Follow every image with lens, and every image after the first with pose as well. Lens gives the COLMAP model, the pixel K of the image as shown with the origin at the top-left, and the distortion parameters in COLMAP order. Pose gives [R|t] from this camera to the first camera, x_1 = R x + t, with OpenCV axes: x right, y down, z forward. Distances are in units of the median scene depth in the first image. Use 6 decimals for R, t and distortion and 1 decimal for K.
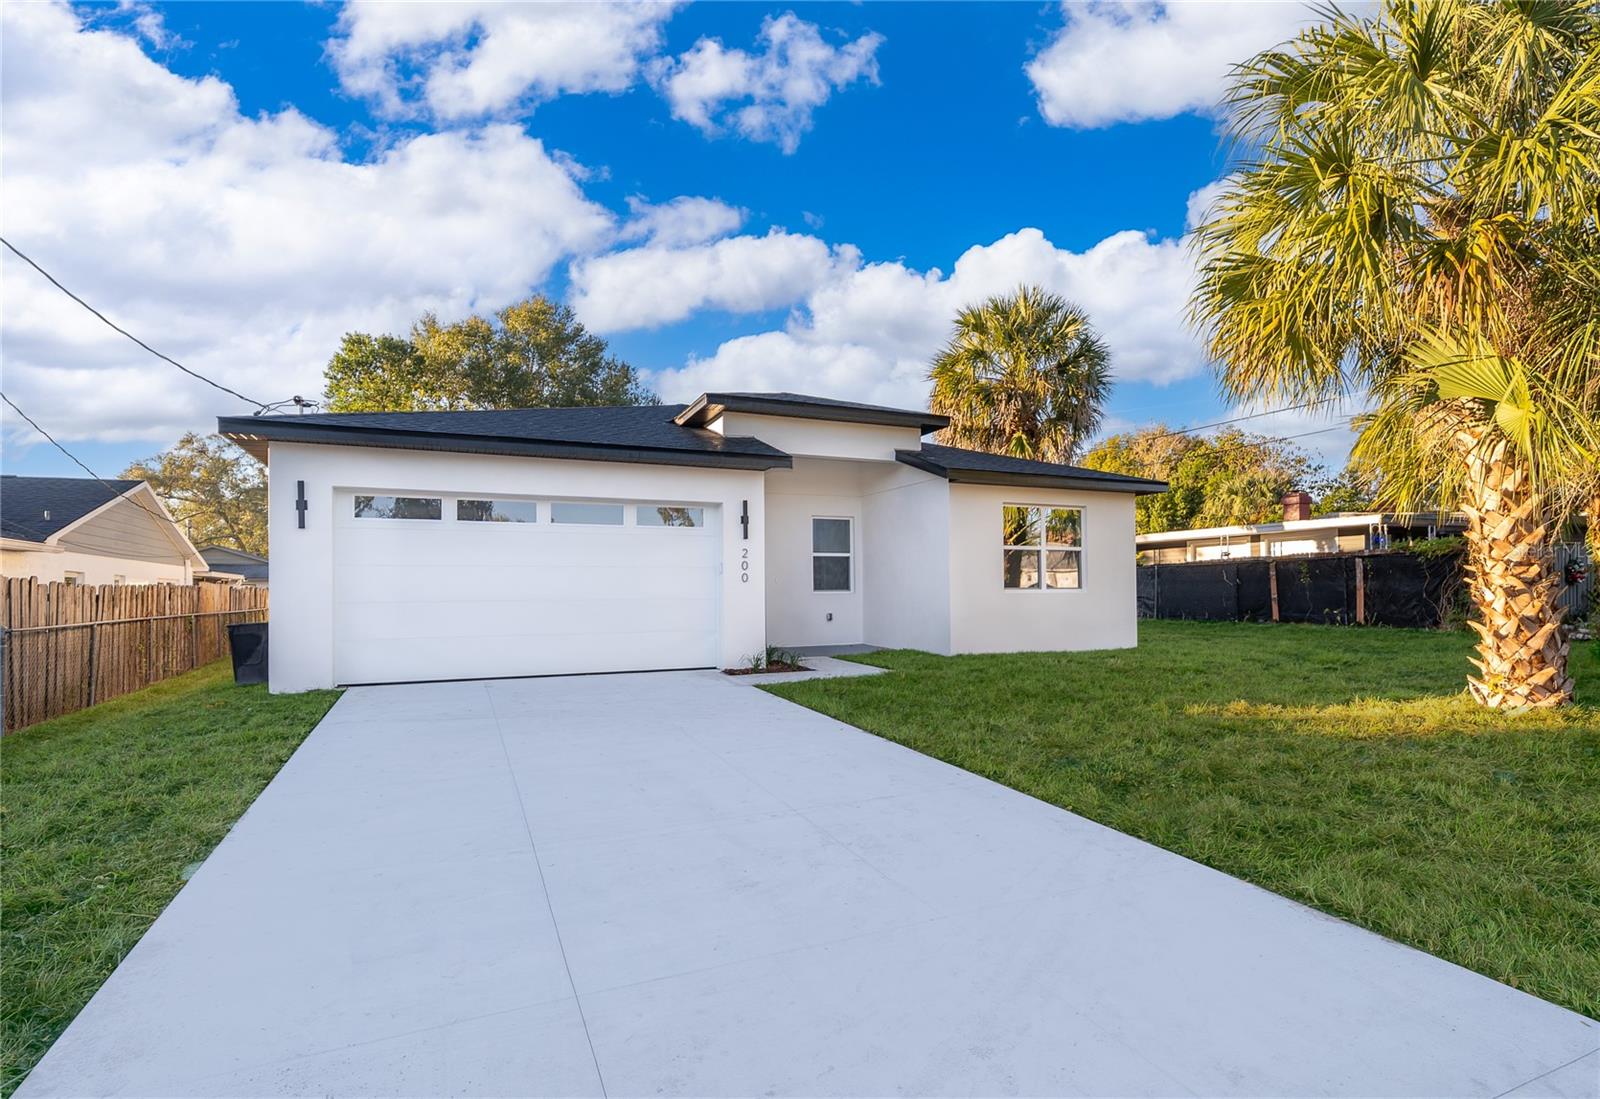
lens RADIAL K [[789.7, 0, 800.0], [0, 789.7, 549.5], [0, 0, 1]] dist [-0.000564, -0.000218]
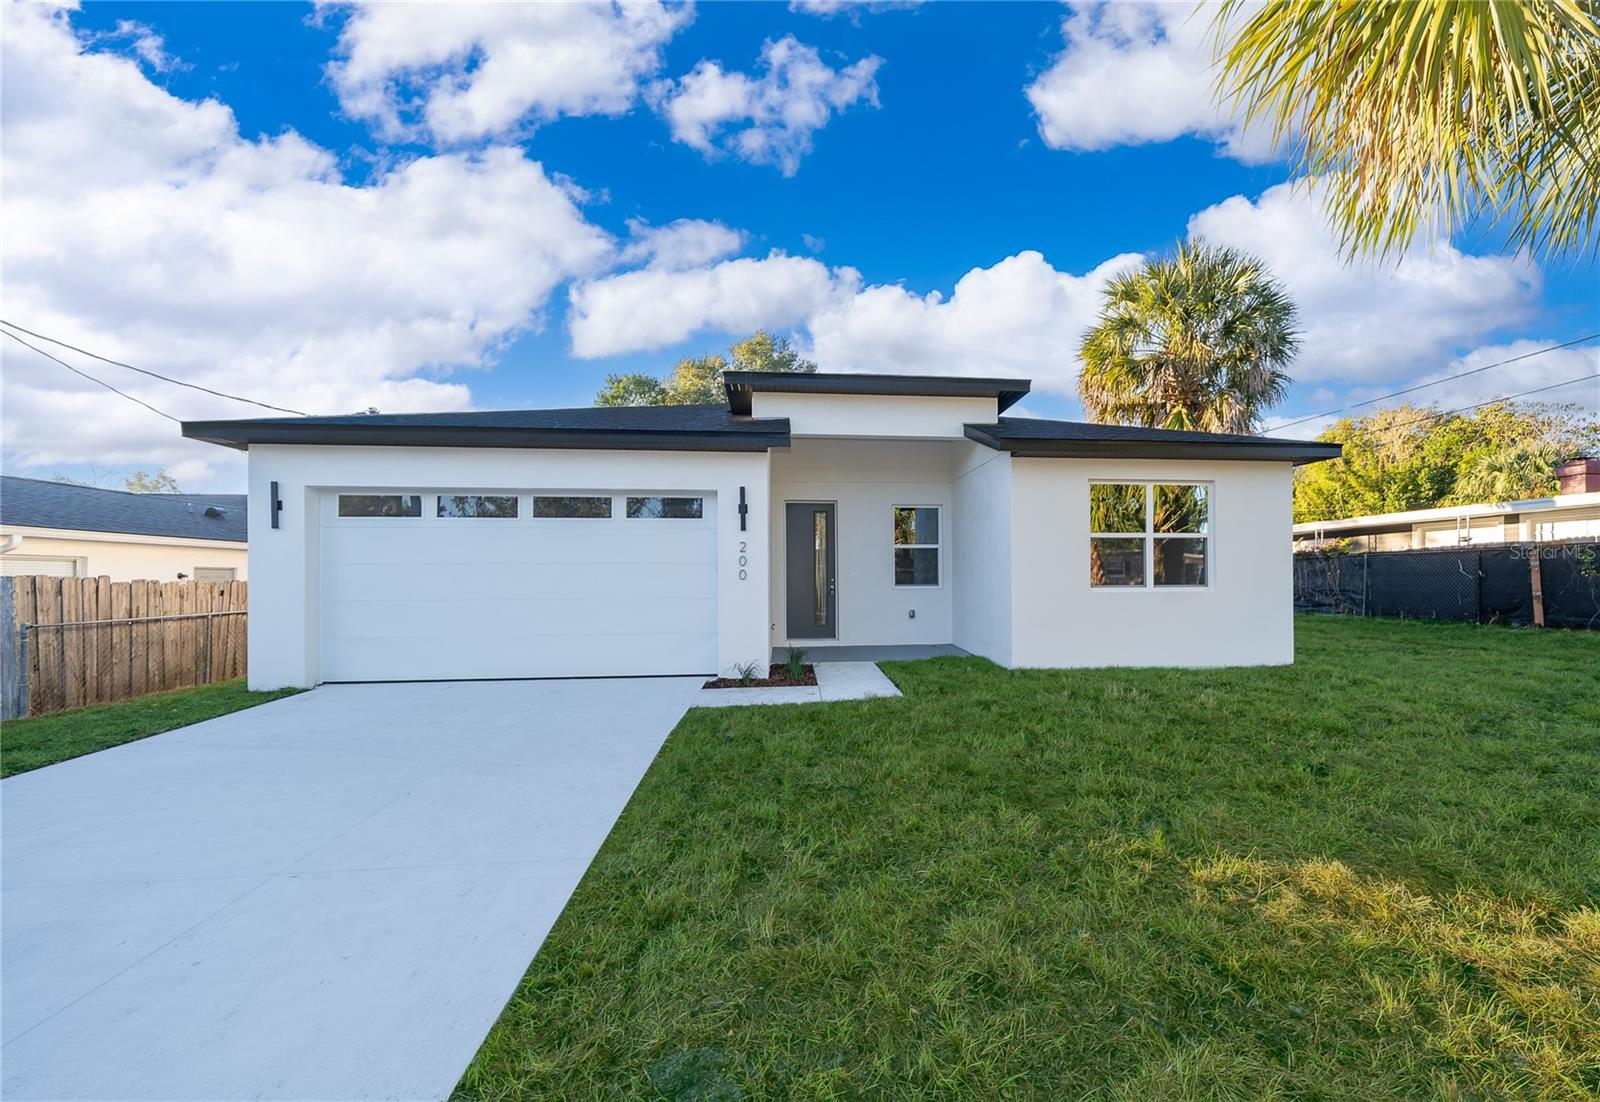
lens RADIAL K [[629.8, 0, 853.5], [0, 629.8, 556.4], [0, 0, 1]] dist [-0.006392, 0.000067]
pose [[0.951660, -0.006837, -0.307077, 0.147382], [0.014099, 0.999671, 0.021436, 0.001110], [0.306829, -0.024729, 0.951443, 0.208014]]
